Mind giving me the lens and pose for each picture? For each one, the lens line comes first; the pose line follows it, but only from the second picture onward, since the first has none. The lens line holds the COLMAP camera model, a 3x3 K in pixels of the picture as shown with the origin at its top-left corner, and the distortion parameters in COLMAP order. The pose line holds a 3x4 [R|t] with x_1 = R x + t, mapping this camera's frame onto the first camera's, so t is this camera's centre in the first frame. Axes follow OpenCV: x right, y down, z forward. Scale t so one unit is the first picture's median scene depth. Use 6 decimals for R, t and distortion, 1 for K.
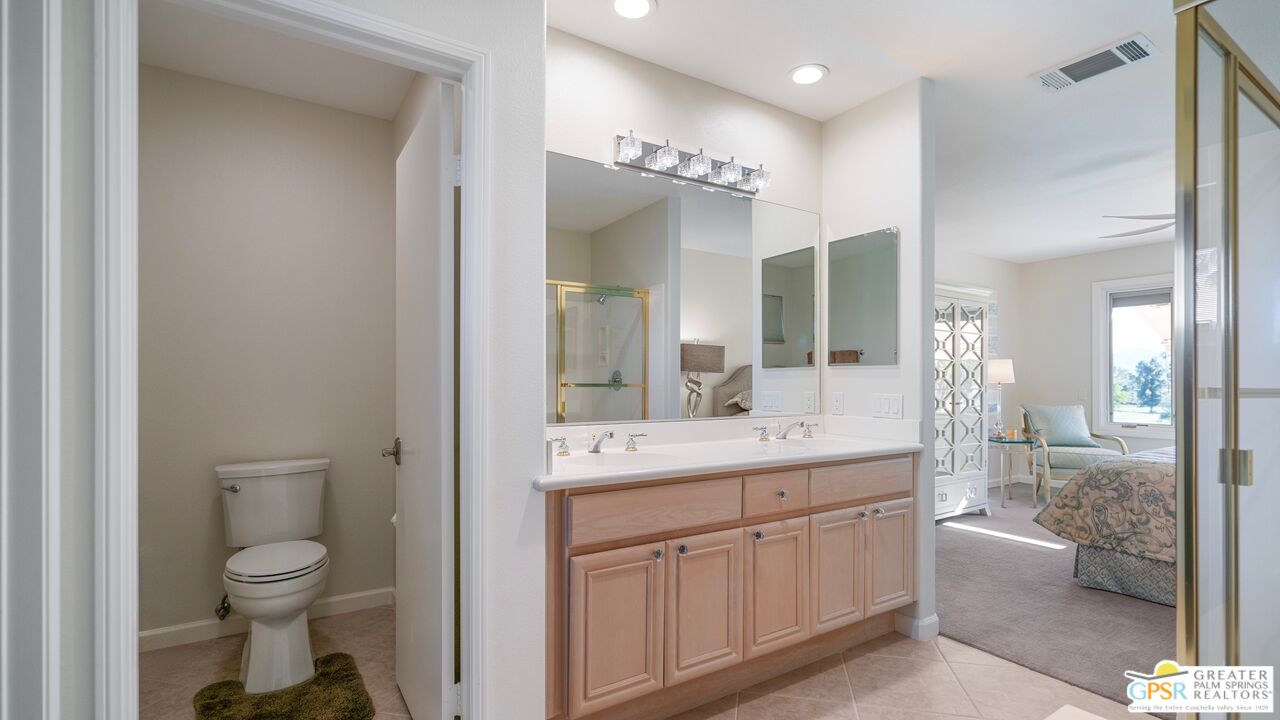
lens RADIAL K [[584.4, 0, 647.9], [0, 584.4, 377.6], [0, 0, 1]] dist [-0.009140, 0.001546]
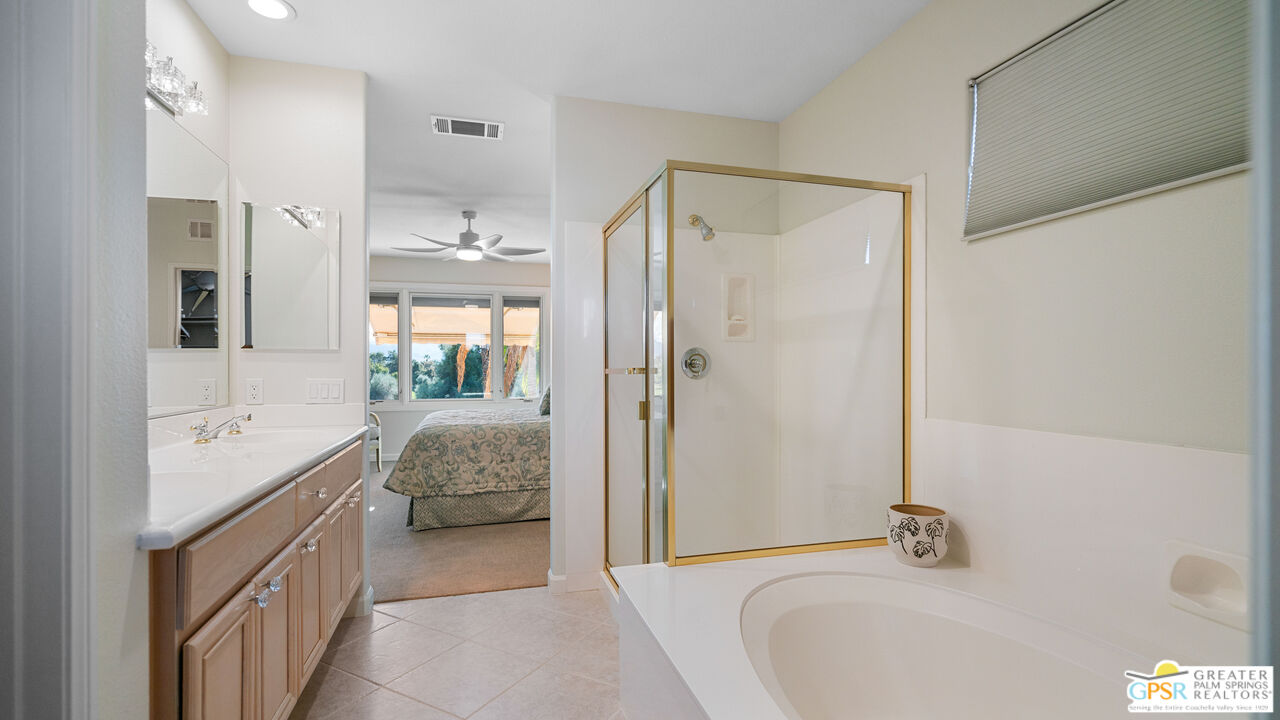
lens RADIAL K [[584.4, 0, 642.9], [0, 584.4, 363.6], [0, 0, 1]] dist [-0.009140, 0.001546]
pose [[0.279278, 0.001852, 0.960209, -0.324444], [0.000316, 0.999998, -0.002021, 0.004642], [-0.960210, 0.000868, 0.279276, 0.195445]]
